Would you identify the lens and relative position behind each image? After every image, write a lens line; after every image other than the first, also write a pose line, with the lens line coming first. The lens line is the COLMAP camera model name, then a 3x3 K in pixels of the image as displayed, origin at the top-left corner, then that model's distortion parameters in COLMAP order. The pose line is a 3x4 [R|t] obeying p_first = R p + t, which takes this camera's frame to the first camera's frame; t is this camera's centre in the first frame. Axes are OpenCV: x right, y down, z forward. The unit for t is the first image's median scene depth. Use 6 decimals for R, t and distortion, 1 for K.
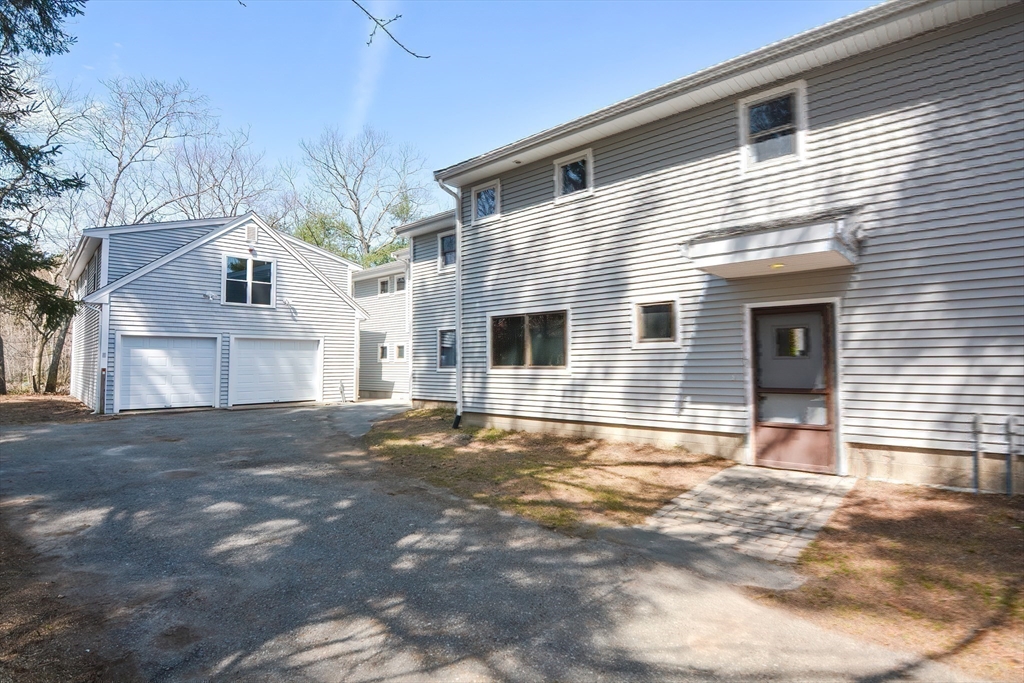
lens RADIAL K [[523.4, 0, 507.3], [0, 523.4, 338.1], [0, 0, 1]] dist [-0.018520, -0.001403]
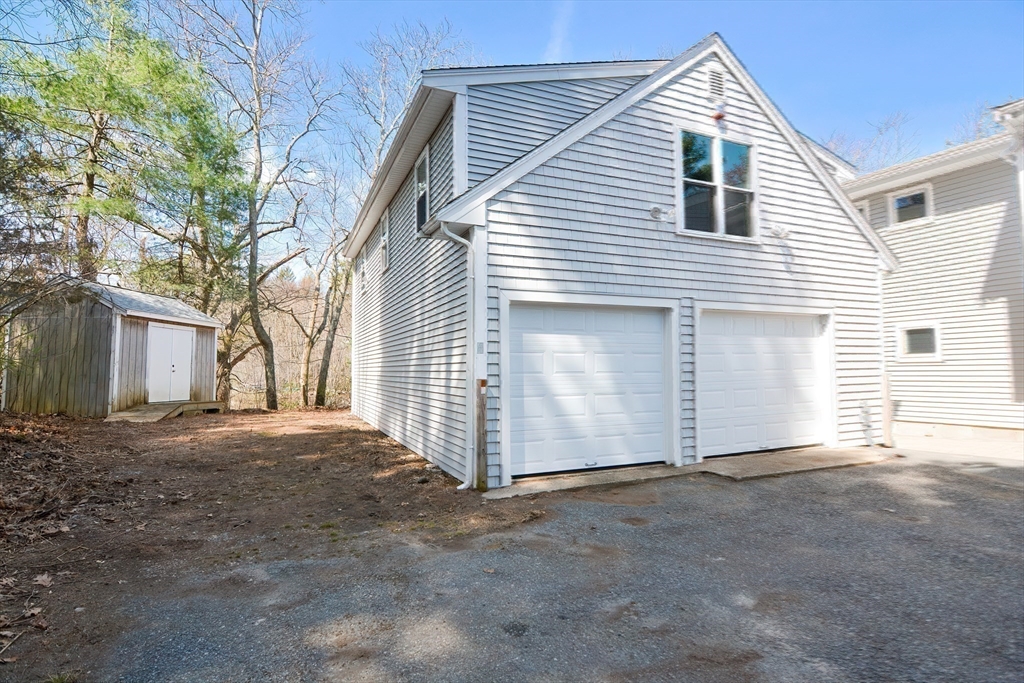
lens RADIAL K [[523.4, 0, 515.4], [0, 523.4, 342.0], [0, 0, 1]] dist [-0.018520, -0.001403]
pose [[0.943377, -0.023922, -0.330859, -0.531471], [0.023601, 0.999709, -0.004988, 0.026898], [0.330883, -0.003103, 0.943667, 0.527692]]
